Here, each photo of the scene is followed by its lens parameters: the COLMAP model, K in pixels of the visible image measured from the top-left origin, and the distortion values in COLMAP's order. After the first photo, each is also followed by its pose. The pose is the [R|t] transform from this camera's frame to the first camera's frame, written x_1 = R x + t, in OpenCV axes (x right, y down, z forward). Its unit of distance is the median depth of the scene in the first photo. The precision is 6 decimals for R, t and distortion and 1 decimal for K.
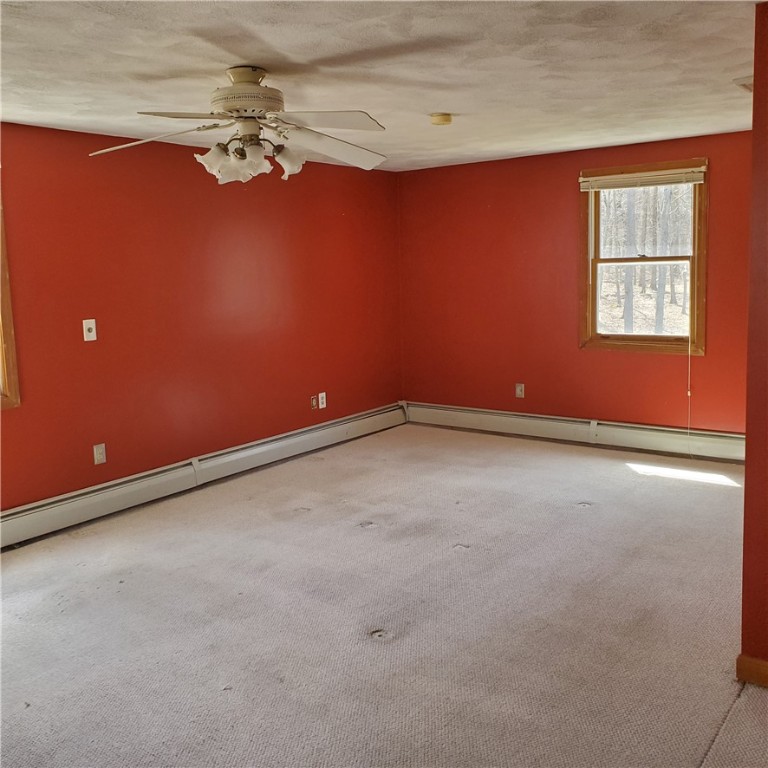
lens RADIAL K [[781.0, 0, 384.0], [0, 781.0, 384.0], [0, 0, 1]] dist [-0.061930, 0.018326]
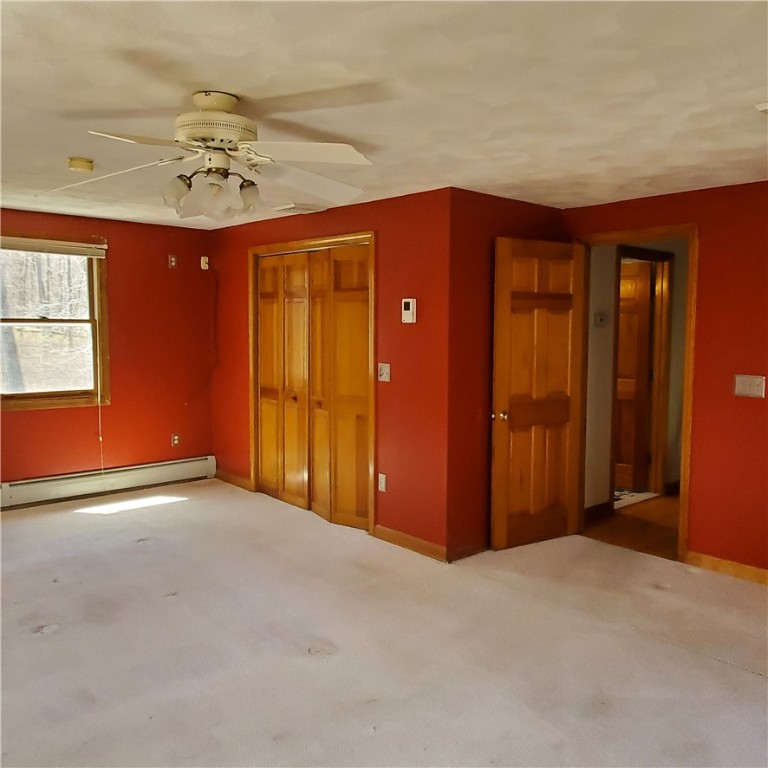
lens RADIAL K [[699.7, 0, 384.0], [0, 699.7, 384.0], [0, 0, 1]] dist [0.005875, 0.000681]
pose [[0.162290, -0.045160, 0.985709, -0.565170], [0.129383, 0.991301, 0.024114, -0.039265], [-0.978224, 0.123621, 0.166722, 0.411496]]
